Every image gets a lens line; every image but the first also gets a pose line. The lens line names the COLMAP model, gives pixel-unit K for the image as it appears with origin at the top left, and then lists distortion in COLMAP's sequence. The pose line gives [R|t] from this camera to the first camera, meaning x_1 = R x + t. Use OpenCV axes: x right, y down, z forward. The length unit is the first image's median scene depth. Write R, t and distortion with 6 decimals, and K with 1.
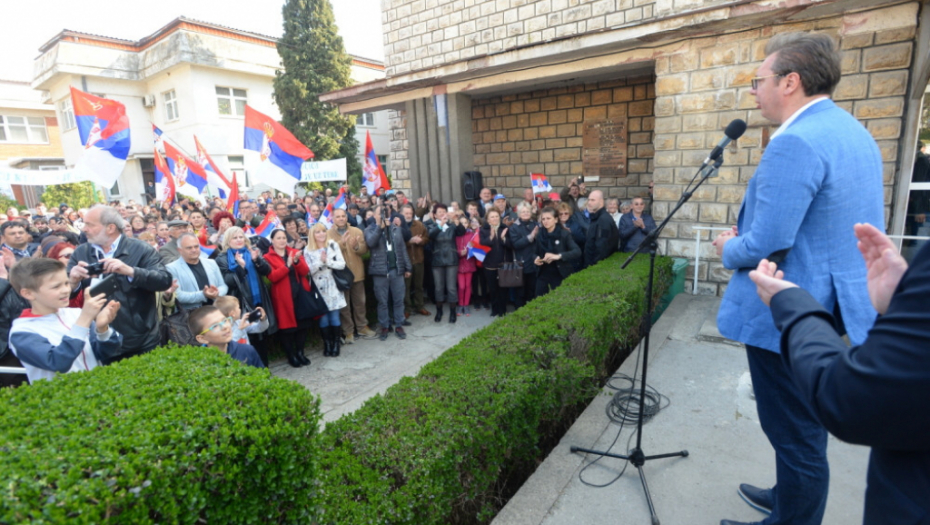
lens RADIAL K [[451.1, 0, 463.2], [0, 451.1, 252.5], [0, 0, 1]] dist [-0.003289, 0.008445]
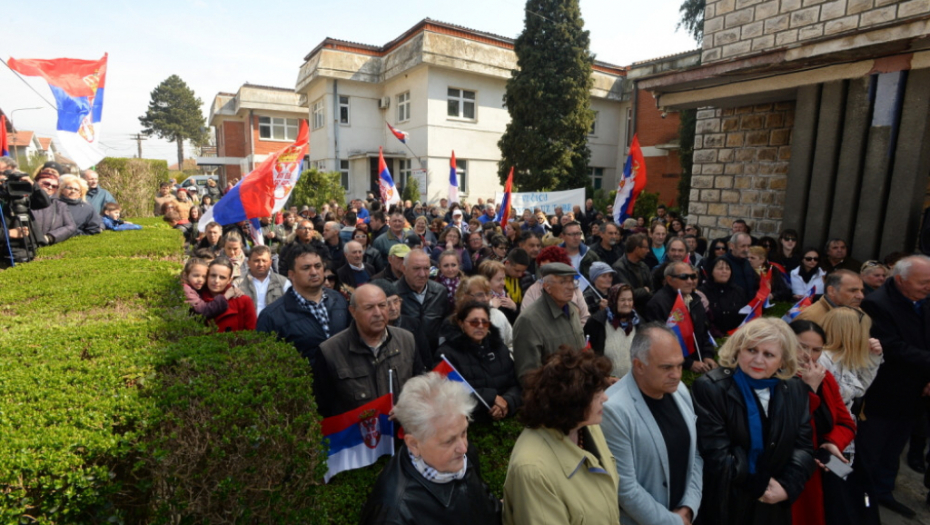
lens RADIAL K [[442.6, 0, 465.0], [0, 442.6, 262.5], [0, 0, 1]] dist [-0.003945, 0.000150]
pose [[0.934675, 0.130553, -0.330665, -0.149798], [-0.131006, 0.991159, 0.021018, -0.017631], [0.330485, 0.023674, 0.943514, 0.117412]]
